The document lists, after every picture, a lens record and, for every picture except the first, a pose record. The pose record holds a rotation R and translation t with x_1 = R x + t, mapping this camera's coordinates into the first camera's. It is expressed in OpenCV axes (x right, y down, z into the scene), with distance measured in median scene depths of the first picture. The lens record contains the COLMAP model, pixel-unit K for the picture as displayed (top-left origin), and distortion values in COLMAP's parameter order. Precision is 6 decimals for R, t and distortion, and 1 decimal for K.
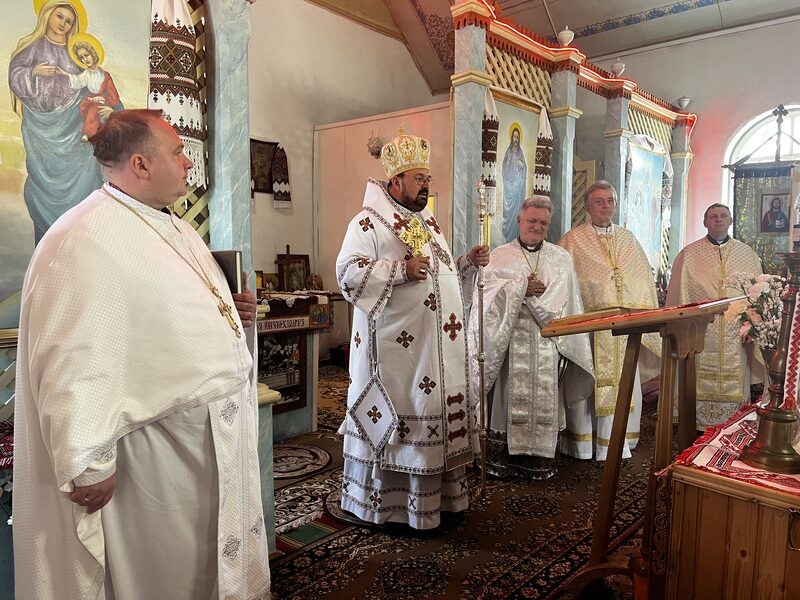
lens RADIAL K [[594.7, 0, 394.7], [0, 594.7, 300.0], [0, 0, 1]] dist [-0.003948, -0.008959]
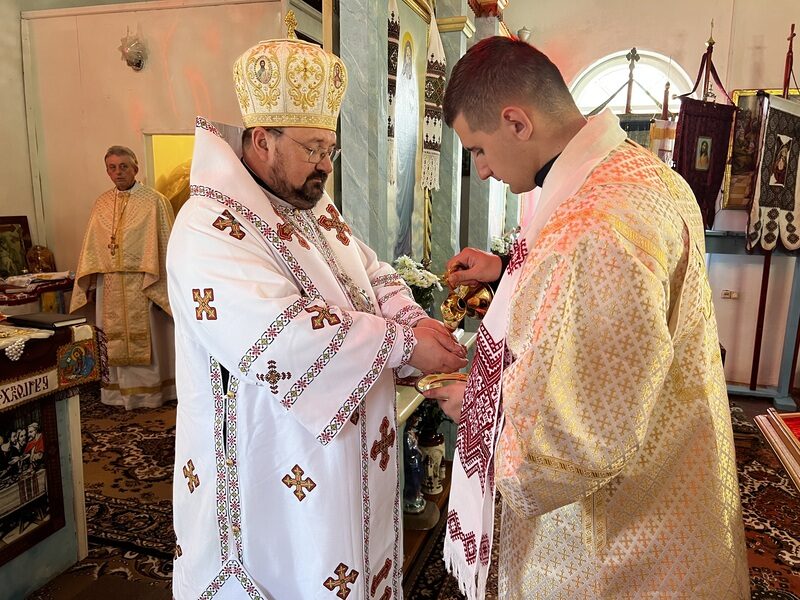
lens RADIAL K [[610.1, 0, 406.7], [0, 610.1, 299.8], [0, 0, 1]] dist [-0.005140, -0.012170]
pose [[0.910396, -0.066015, 0.408437, -0.075122], [0.021875, 0.993488, 0.111819, -0.085572], [-0.413159, -0.092865, 0.905912, 0.371331]]
